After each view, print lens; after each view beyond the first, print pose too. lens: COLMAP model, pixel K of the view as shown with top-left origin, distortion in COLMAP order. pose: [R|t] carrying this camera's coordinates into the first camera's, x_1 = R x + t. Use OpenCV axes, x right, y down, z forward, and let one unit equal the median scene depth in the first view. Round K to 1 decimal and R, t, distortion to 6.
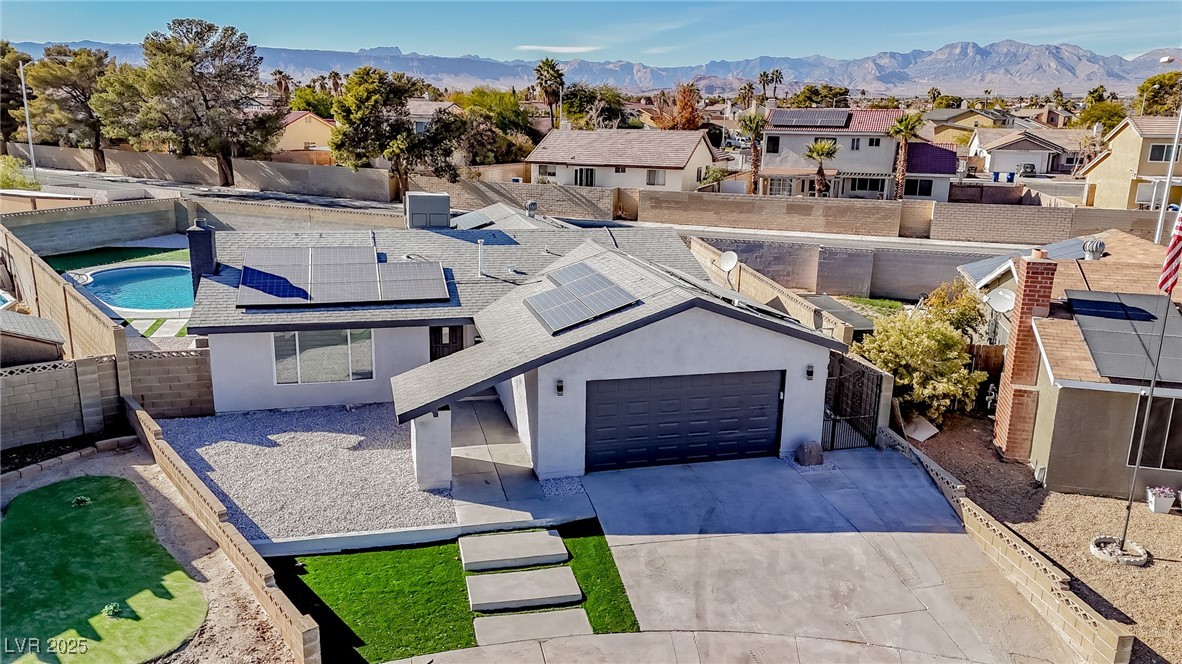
lens RADIAL K [[857.4, 0, 583.7], [0, 857.4, 333.0], [0, 0, 1]] dist [0.066897, -0.049577]
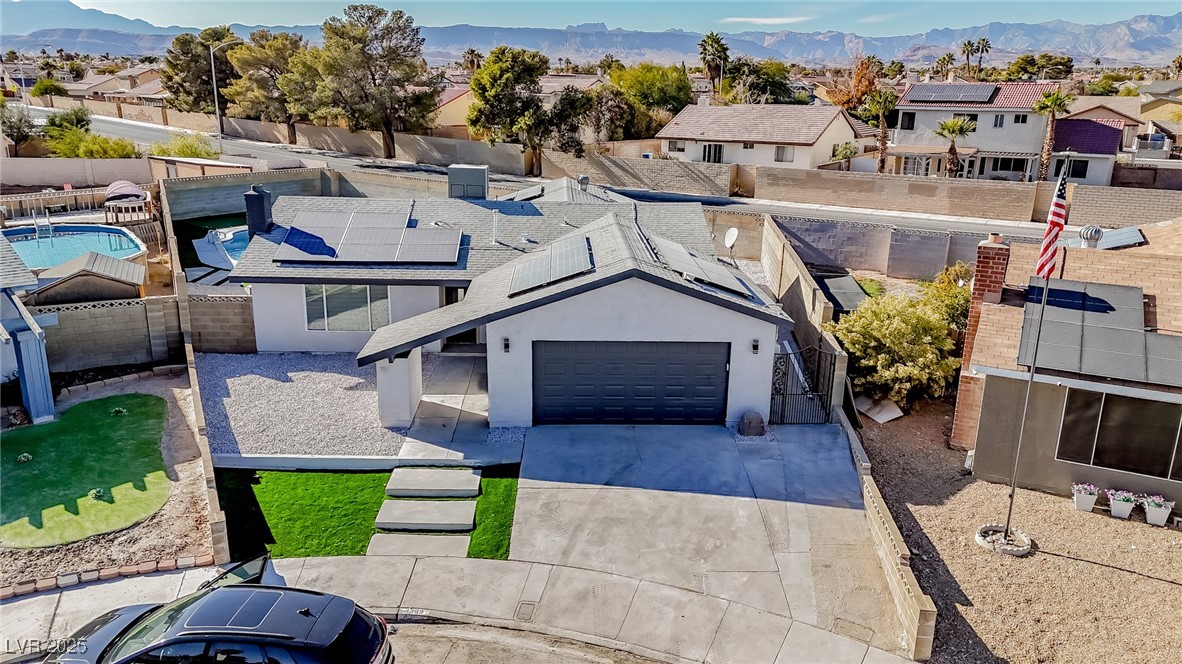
lens RADIAL K [[857.4, 0, 592.0], [0, 857.4, 334.2], [0, 0, 1]] dist [0.066897, -0.049577]
pose [[0.975251, 0.058019, -0.213351, 0.278667], [-0.051902, 0.998067, 0.034171, 0.005899], [0.214921, -0.022252, 0.976378, -0.044683]]
